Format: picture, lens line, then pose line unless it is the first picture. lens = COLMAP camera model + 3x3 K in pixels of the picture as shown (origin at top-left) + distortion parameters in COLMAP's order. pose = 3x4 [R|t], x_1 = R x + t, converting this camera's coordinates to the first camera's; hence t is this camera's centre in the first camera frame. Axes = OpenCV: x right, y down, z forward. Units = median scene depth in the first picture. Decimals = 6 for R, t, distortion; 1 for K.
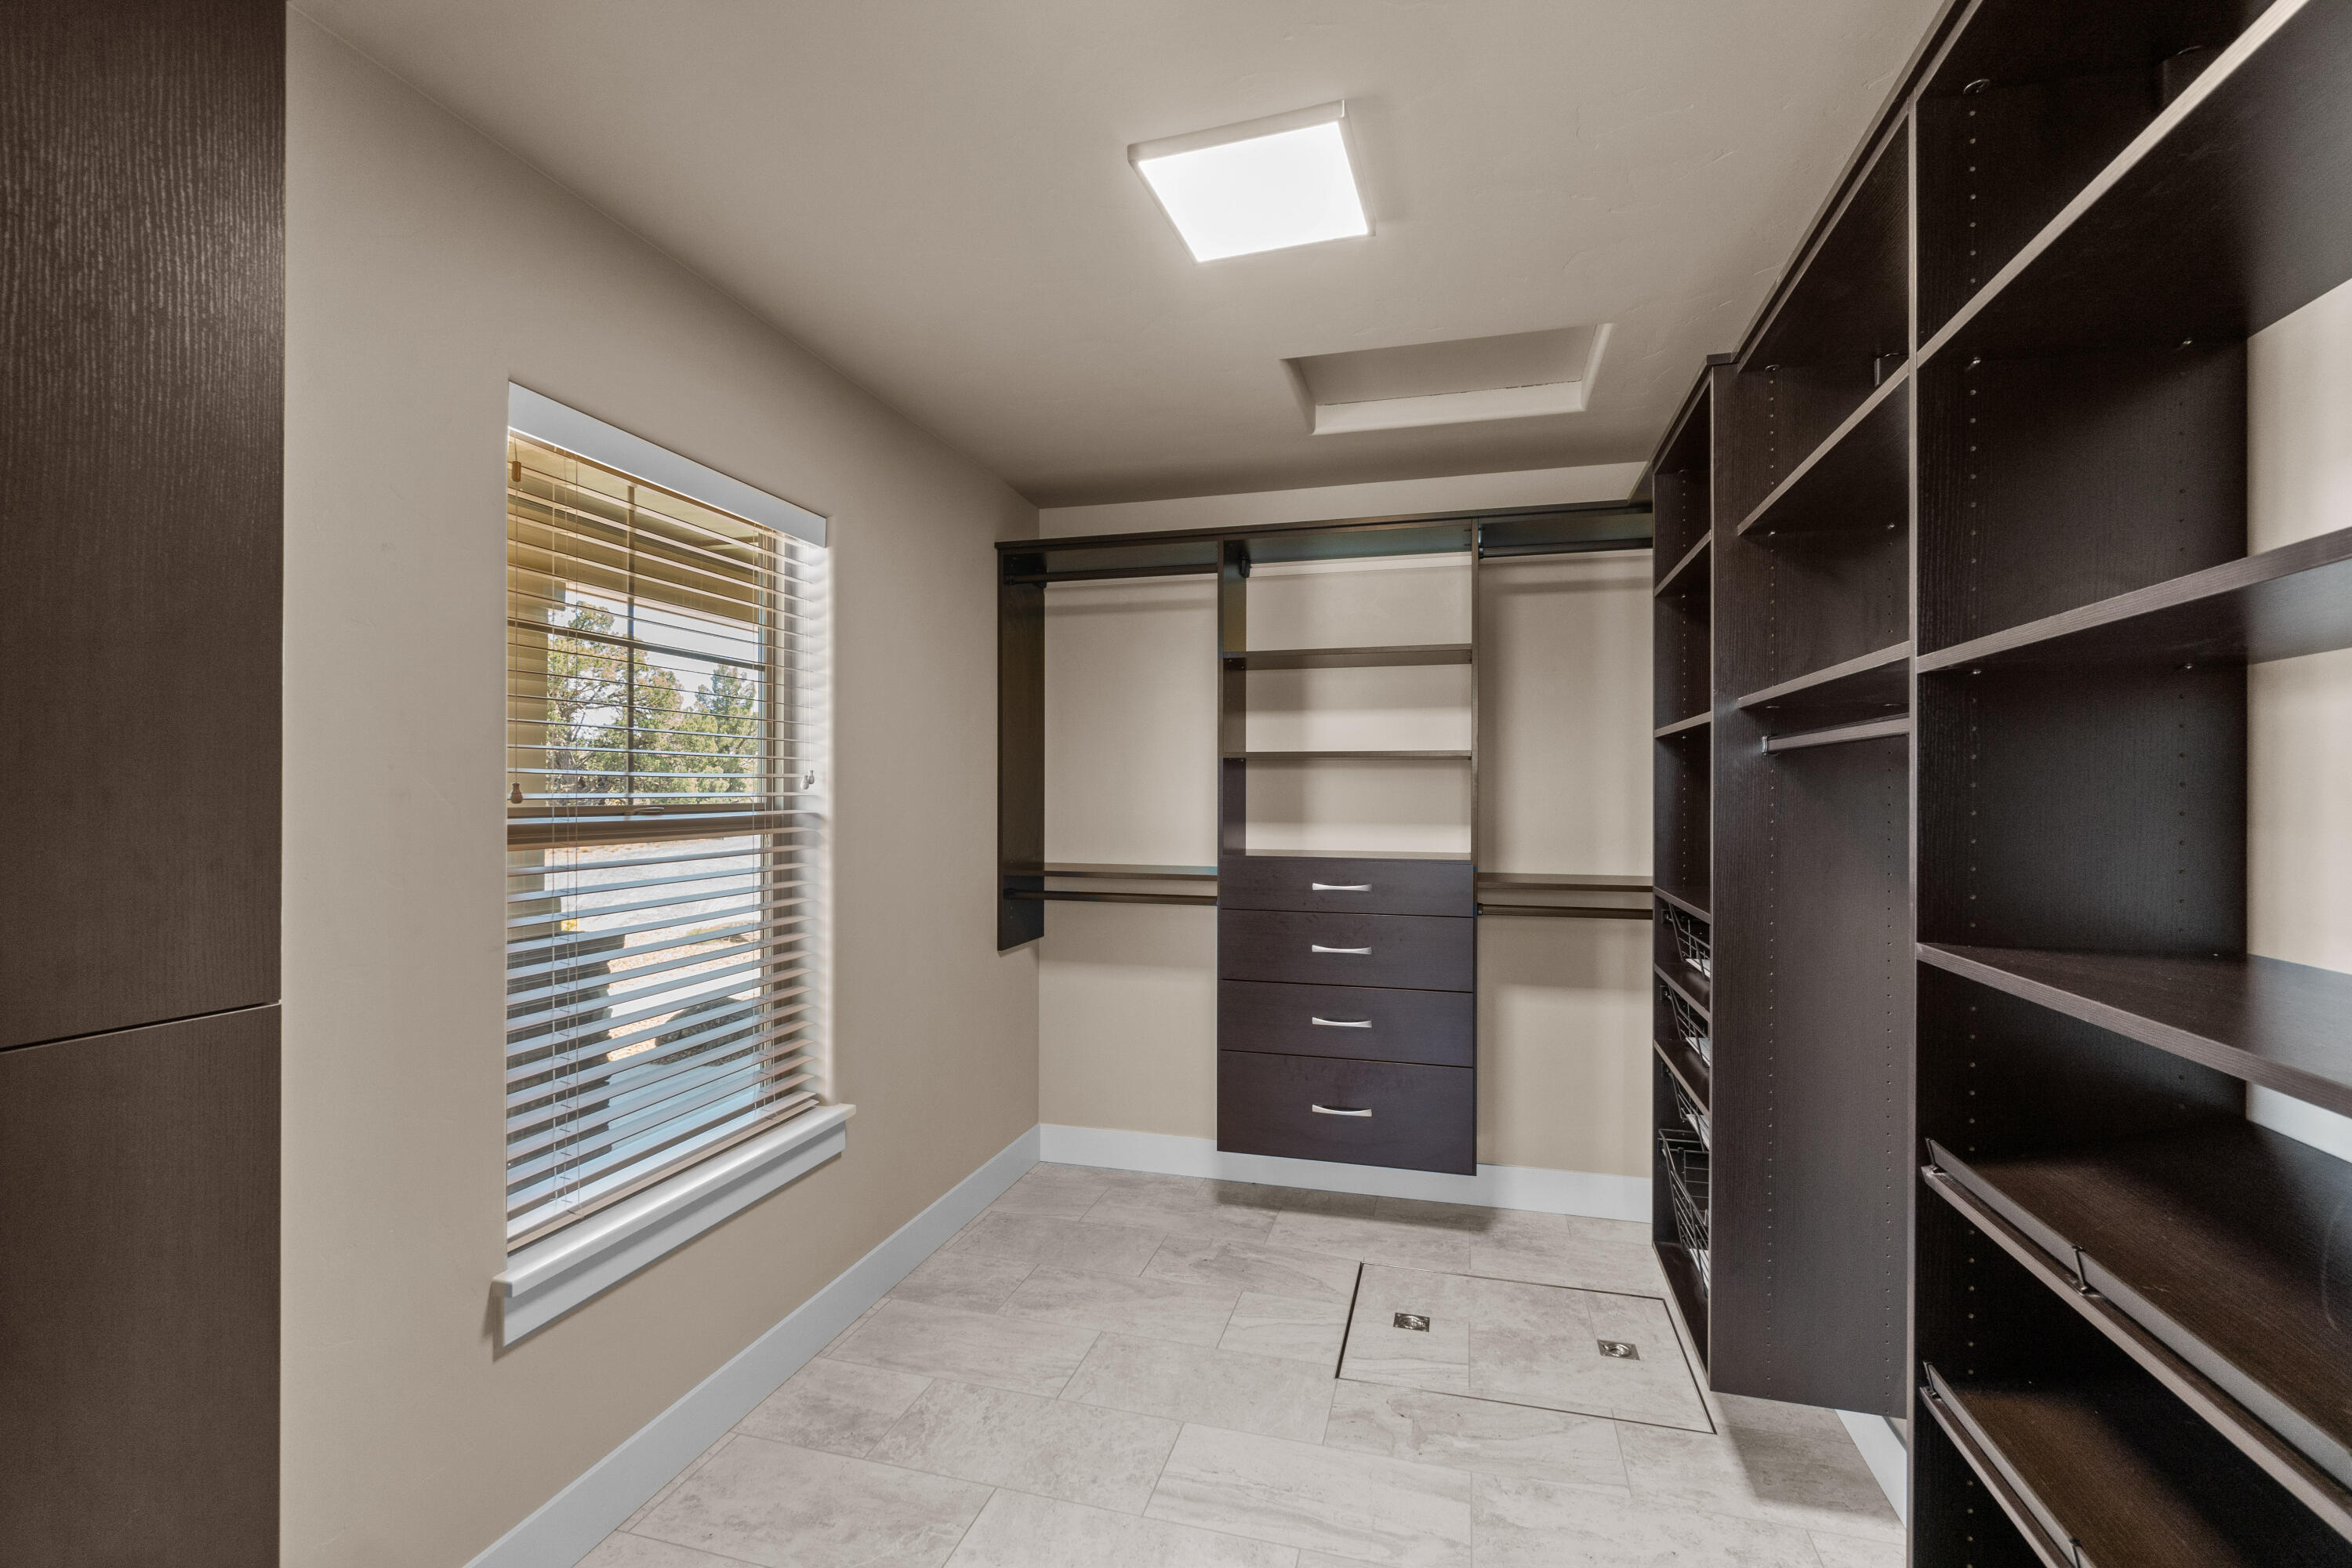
lens RADIAL K [[1023.5, 0, 1178.0], [0, 1023.5, 808.9], [0, 0, 1]] dist [-0.000626, 0.000914]
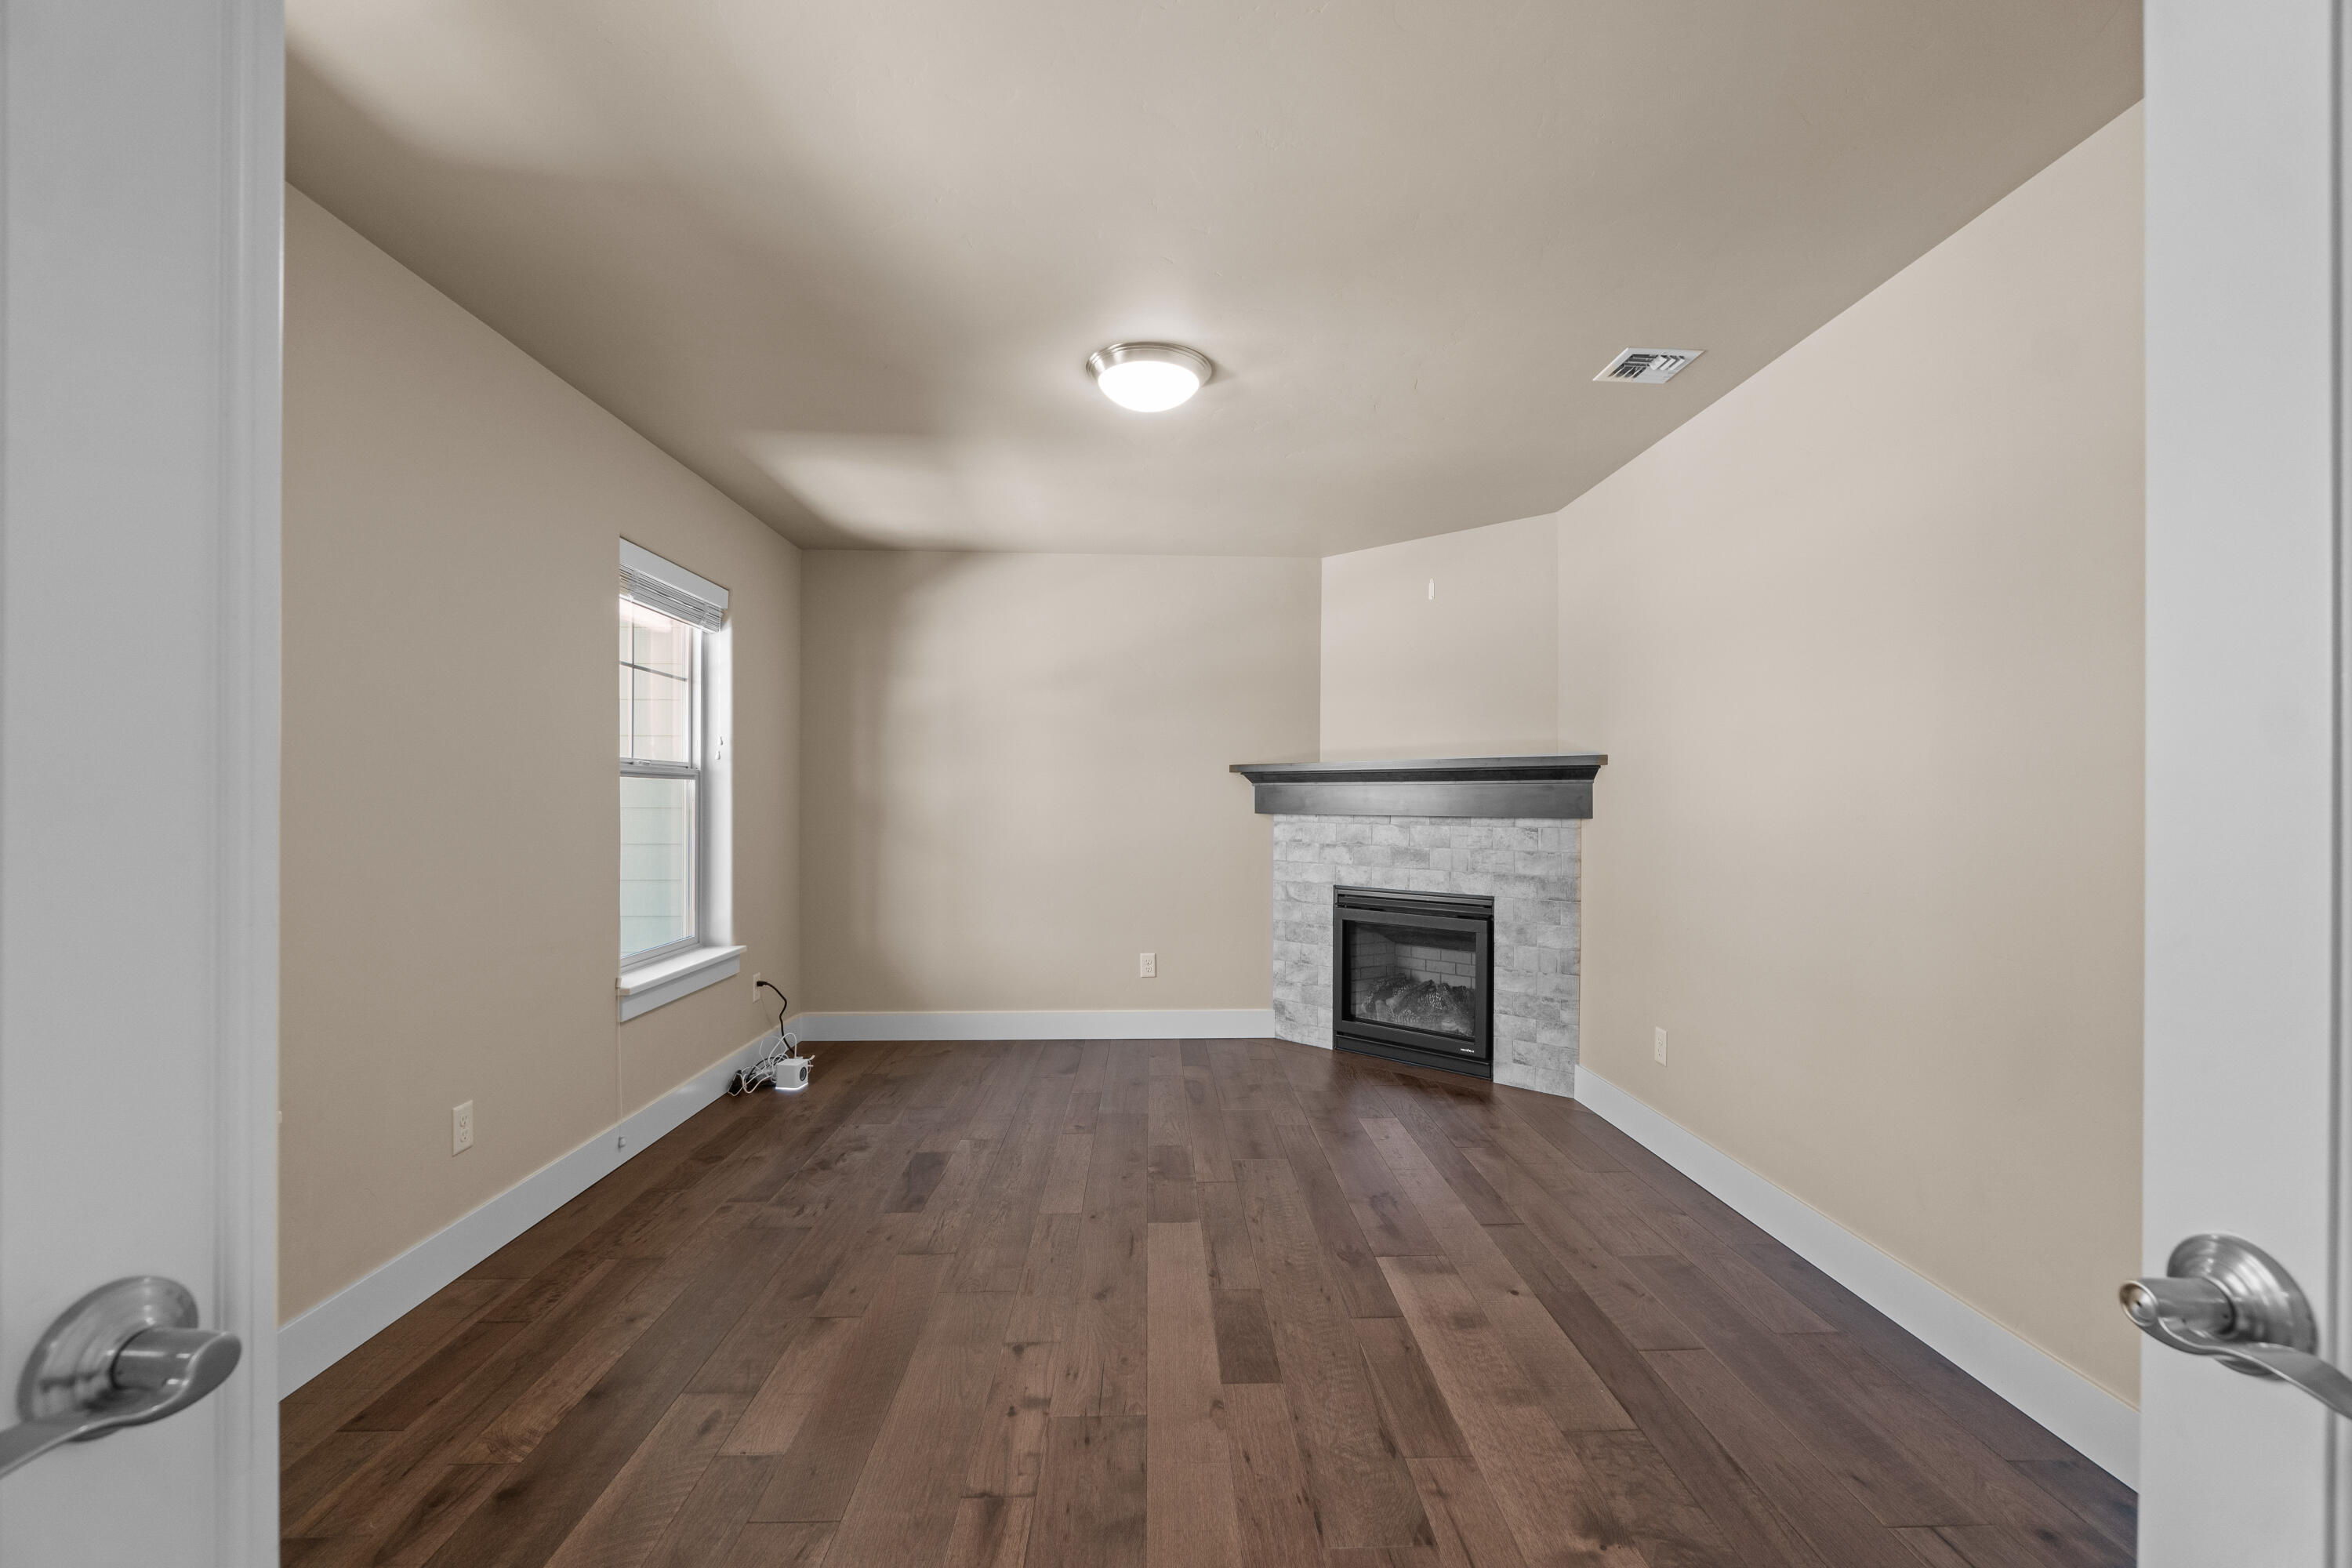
lens RADIAL K [[1023.5, 0, 1178.0], [0, 1023.5, 808.9], [0, 0, 1]] dist [-0.000626, 0.000914]
pose [[0.957524, -0.000999, 0.288352, -0.131965], [0.002136, 0.999991, -0.003630, 0.081921], [-0.288346, 0.004092, 0.957518, -0.843957]]
